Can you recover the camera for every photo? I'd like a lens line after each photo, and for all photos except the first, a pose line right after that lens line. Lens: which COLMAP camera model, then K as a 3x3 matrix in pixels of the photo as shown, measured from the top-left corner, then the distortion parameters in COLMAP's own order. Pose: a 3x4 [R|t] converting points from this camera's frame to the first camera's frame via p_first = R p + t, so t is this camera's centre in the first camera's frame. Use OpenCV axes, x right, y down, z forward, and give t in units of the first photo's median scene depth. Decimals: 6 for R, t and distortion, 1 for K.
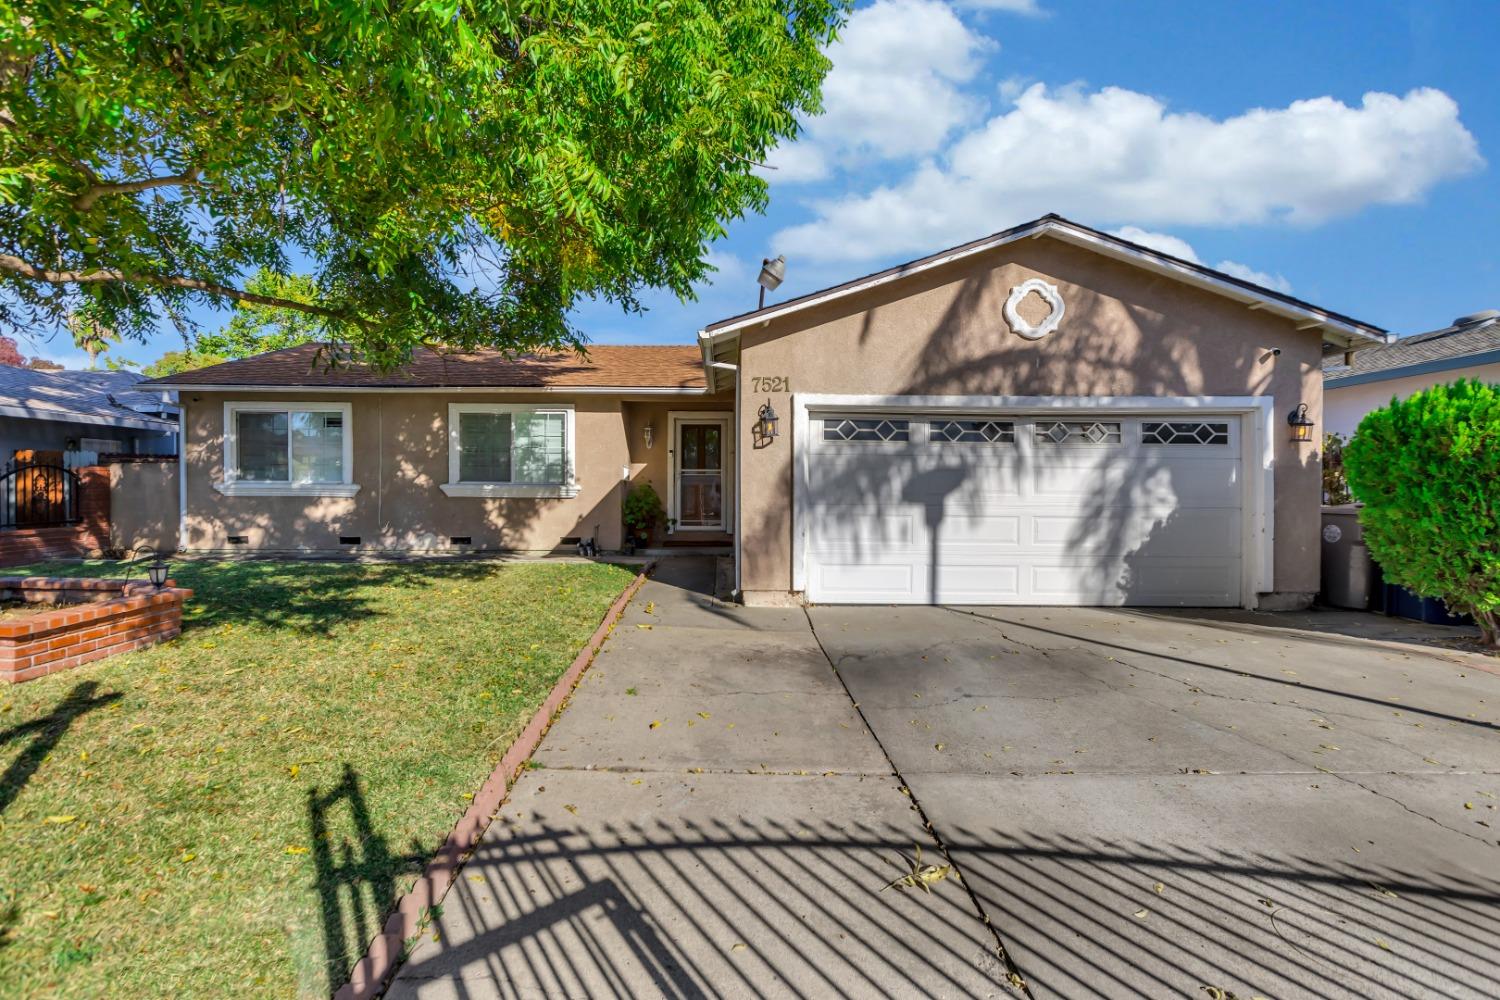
lens RADIAL K [[691.9, 0, 741.4], [0, 691.9, 488.2], [0, 0, 1]] dist [0.000201, 0.000040]
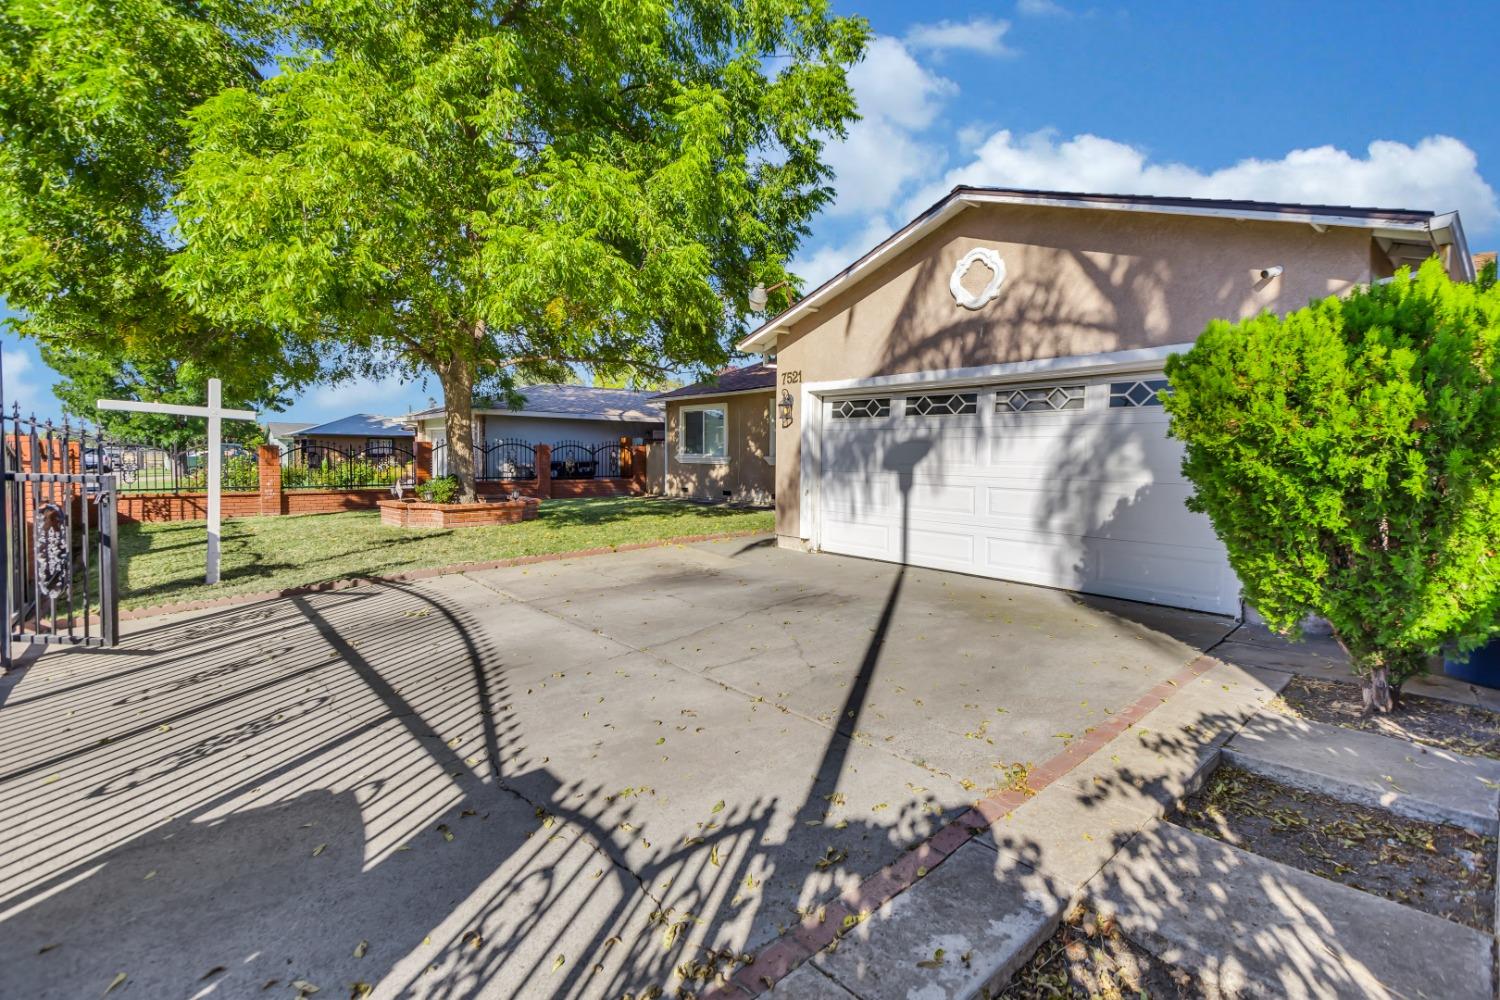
lens RADIAL K [[679.7, 0, 755.1], [0, 679.7, 487.0], [0, 0, 1]] dist [0.000433, 0.000125]
pose [[0.642432, 0.035864, -0.765503, 0.947435], [-0.008042, 0.999165, 0.040062, 0.003568], [0.766300, -0.019581, 0.642184, 0.124446]]
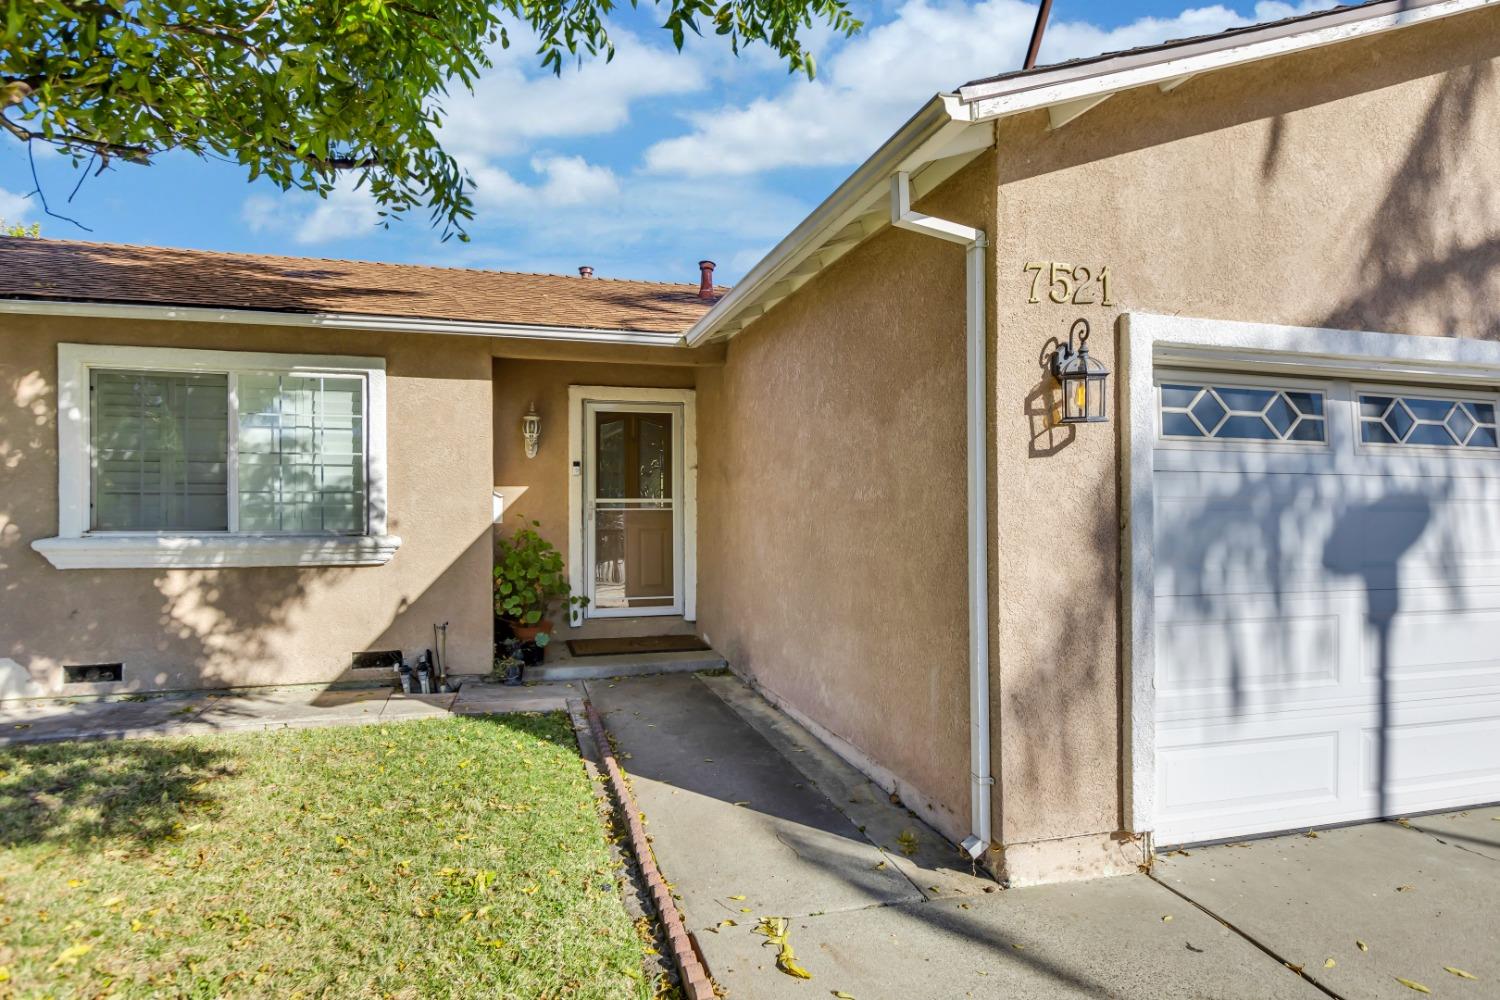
lens RADIAL K [[869.9, 0, 750.0], [0, 869.9, 500.0], [0, 0, 1]] dist [-0.000953, 0.000390]
pose [[0.963866, -0.005274, 0.266334, -0.242506], [0.008460, 0.999906, -0.010814, -0.028819], [-0.266252, 0.012677, 0.963820, 0.576427]]
